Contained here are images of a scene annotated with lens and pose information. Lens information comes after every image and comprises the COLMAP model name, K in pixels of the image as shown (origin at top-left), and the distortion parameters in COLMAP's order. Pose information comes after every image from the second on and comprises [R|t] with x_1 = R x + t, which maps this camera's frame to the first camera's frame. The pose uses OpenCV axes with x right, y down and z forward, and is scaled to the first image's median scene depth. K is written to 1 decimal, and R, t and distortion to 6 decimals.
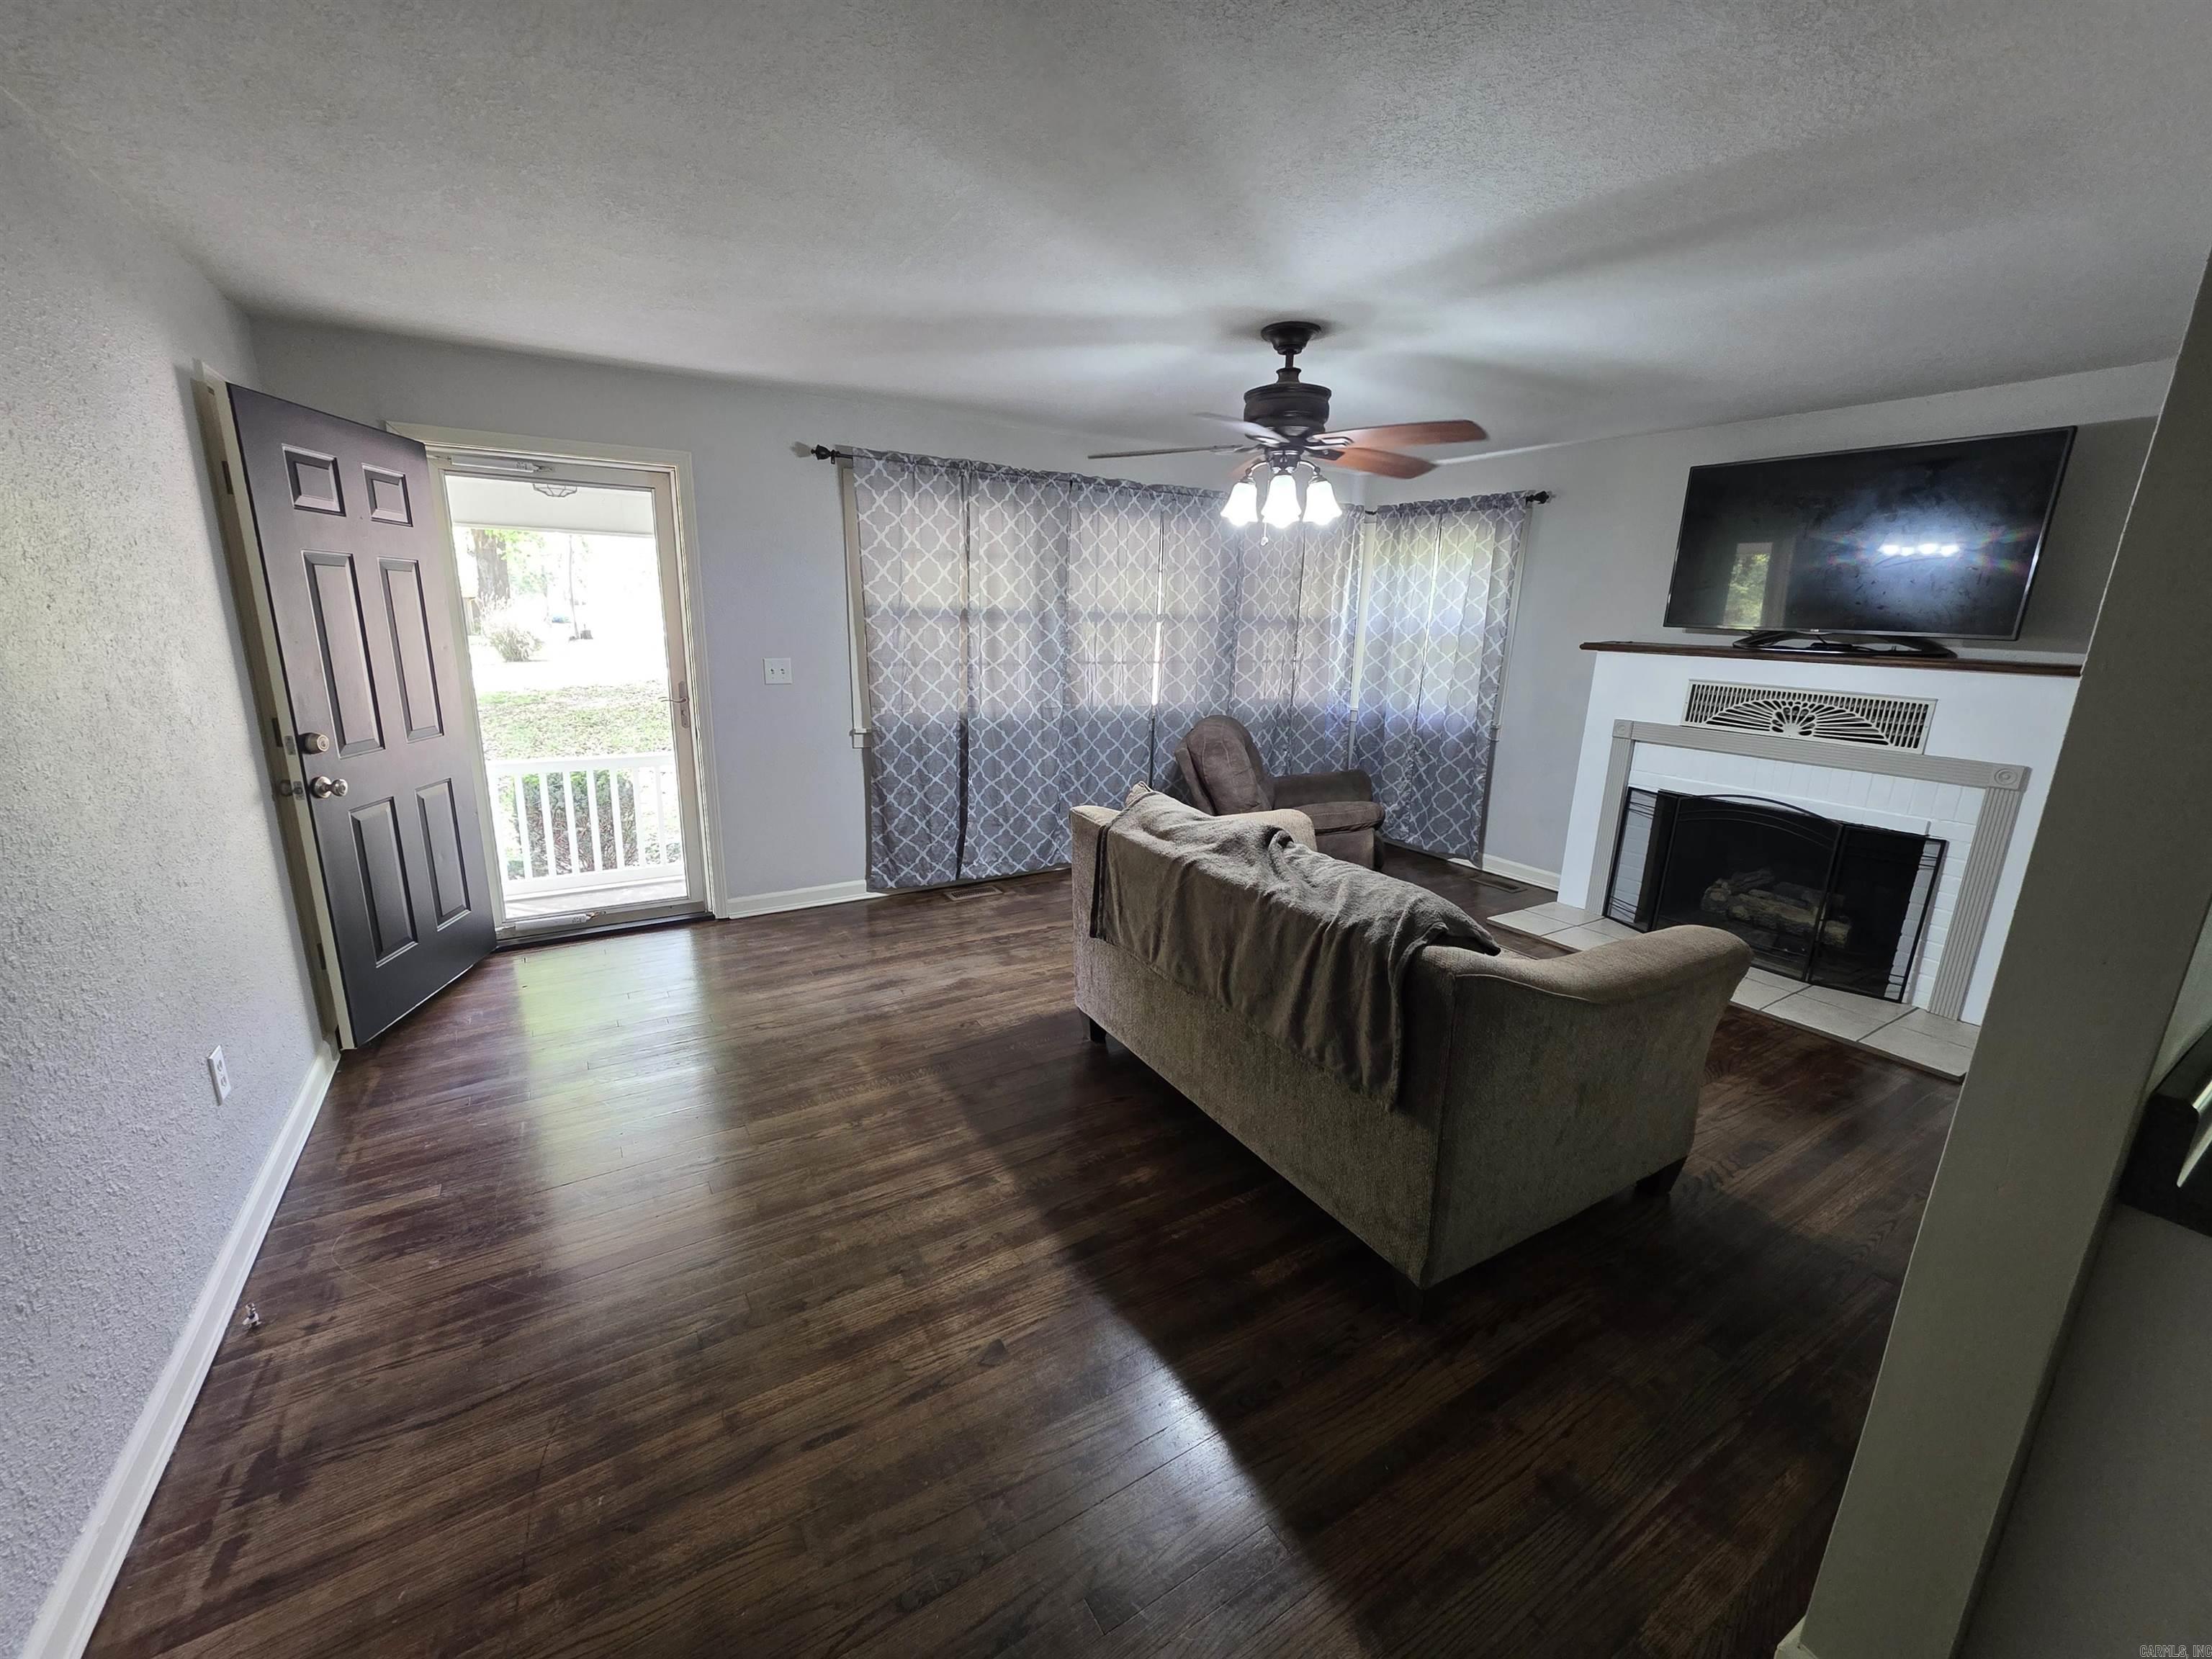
lens RADIAL K [[884.2, 0, 1090.7], [0, 884.2, 821.8], [0, 0, 1]] dist [-0.000730, 0.001793]
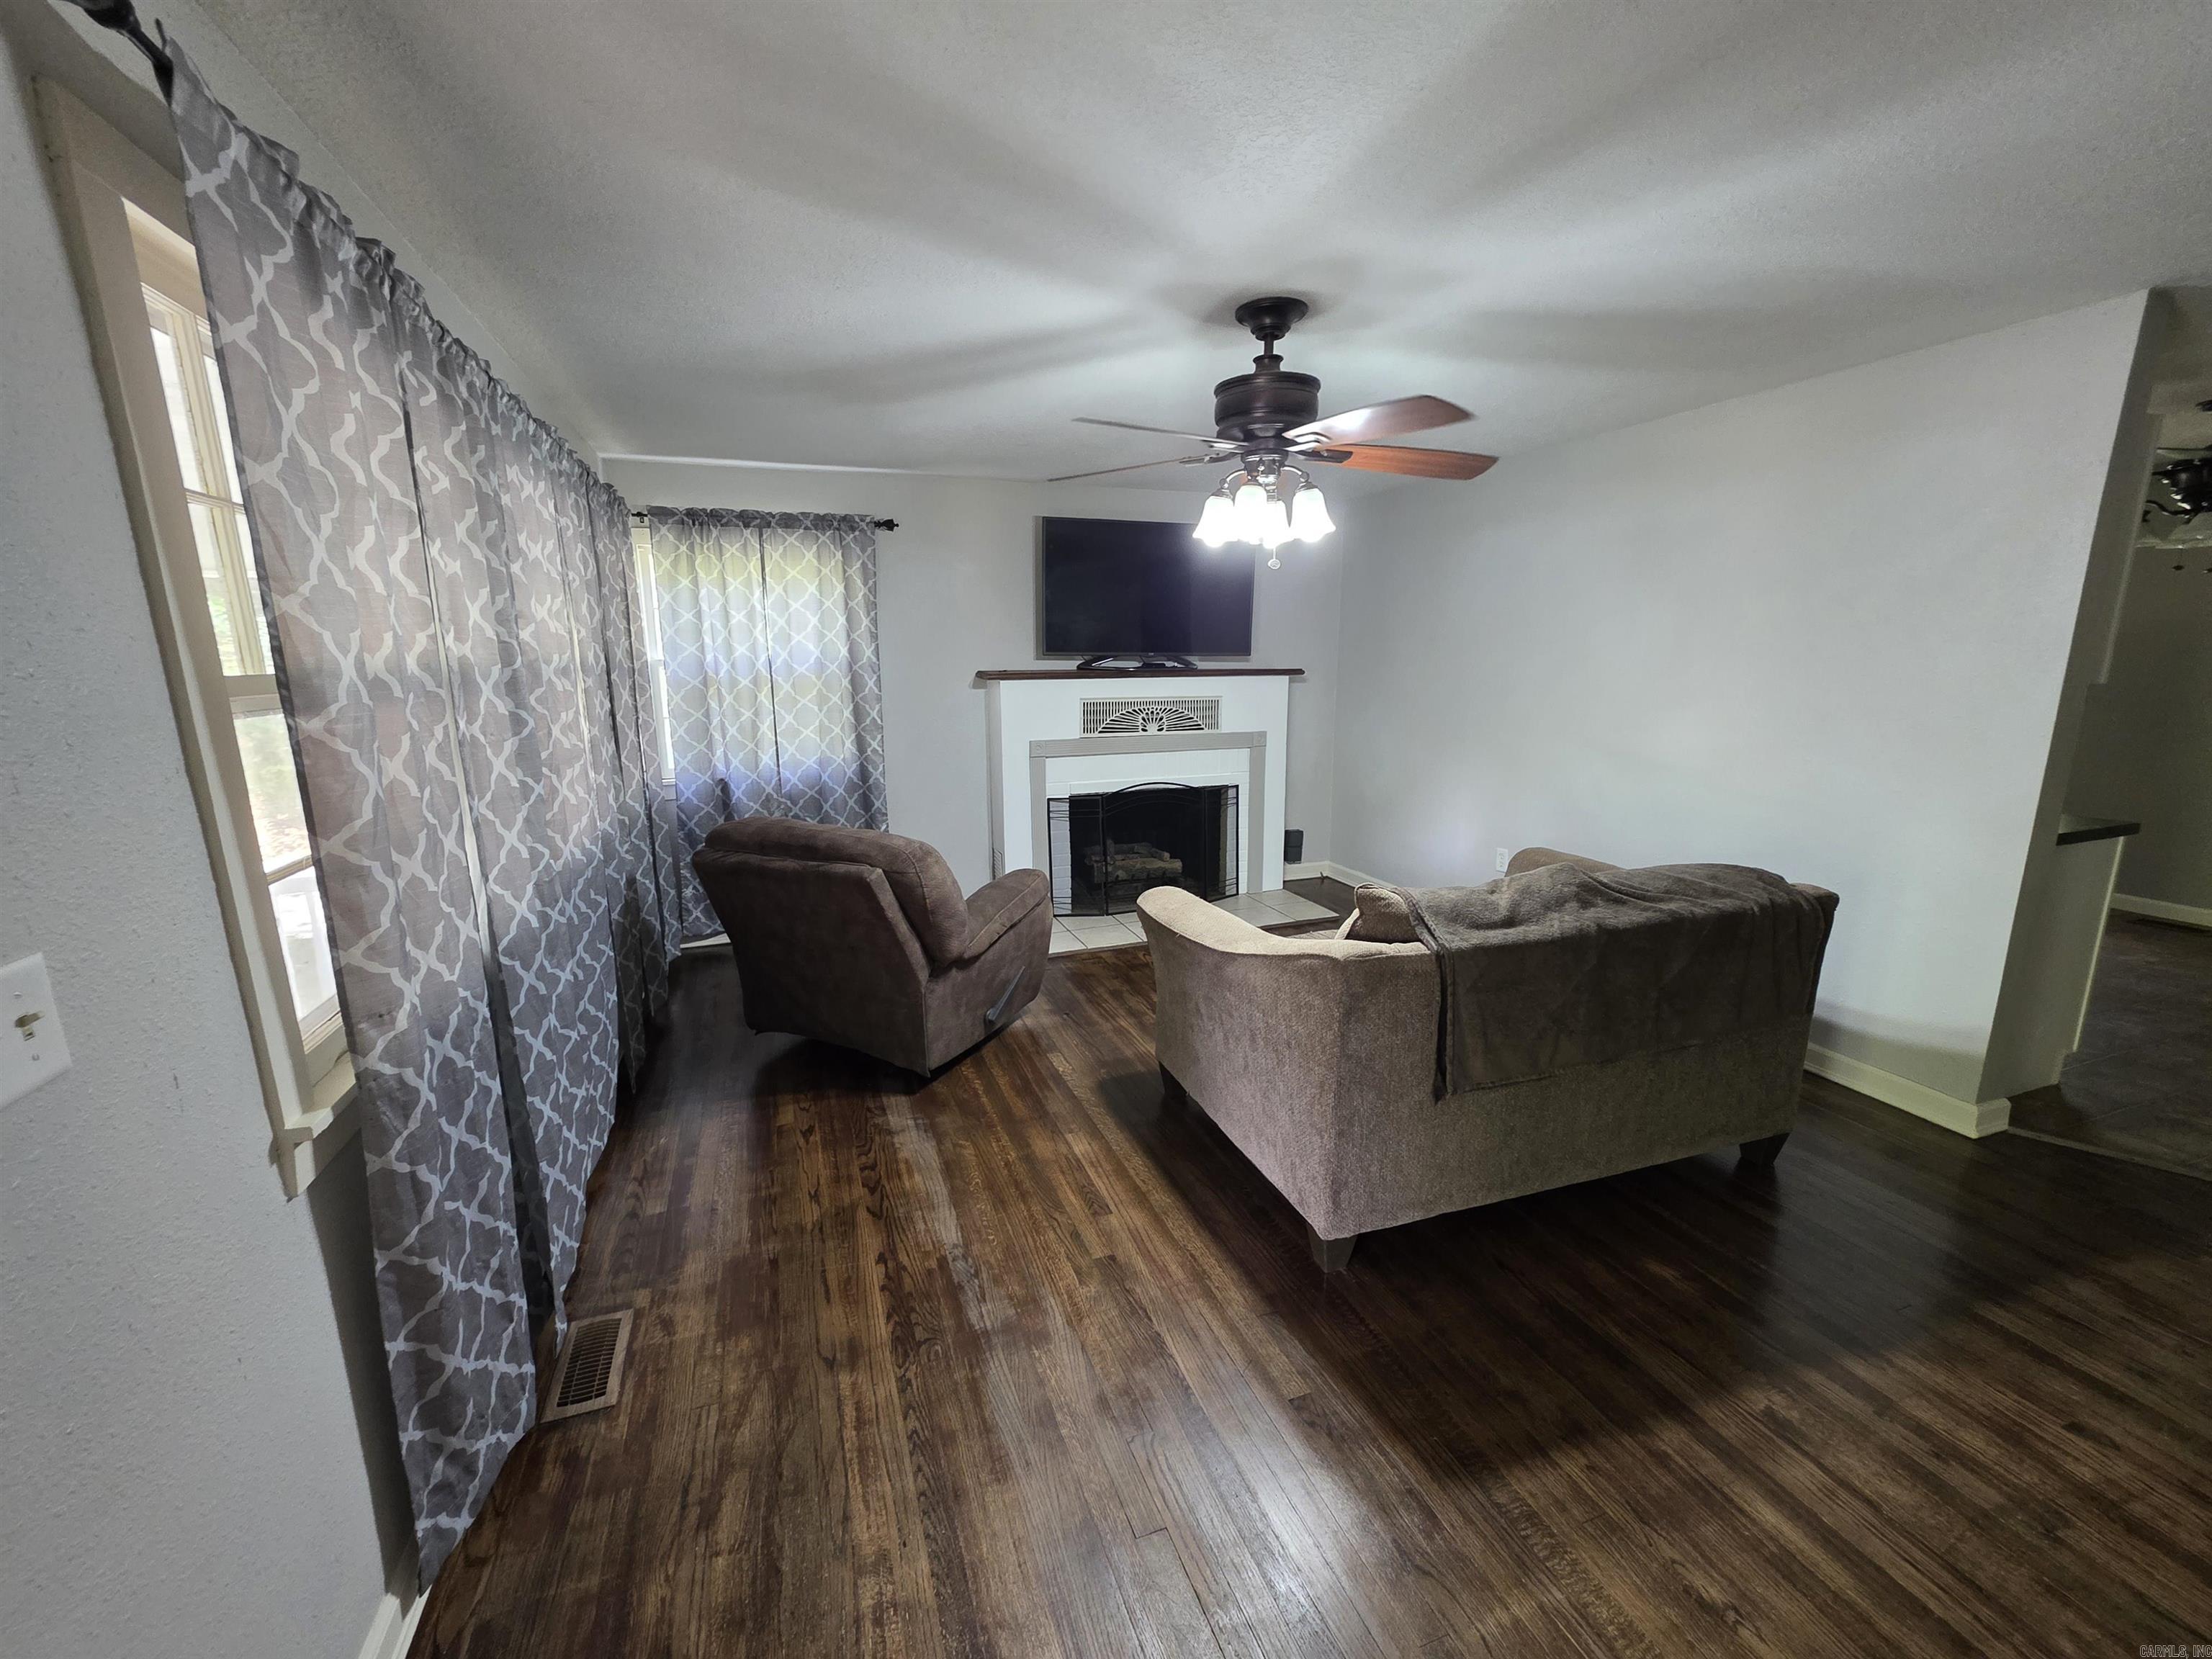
lens RADIAL K [[884.2, 0, 1085.5], [0, 884.2, 825.0], [0, 0, 1]] dist [-0.000730, 0.001793]
pose [[0.205472, -0.215467, 0.954649, -0.498661], [0.242455, 0.956261, 0.163647, -0.196714], [-0.948155, 0.197835, 0.248725, 0.755210]]
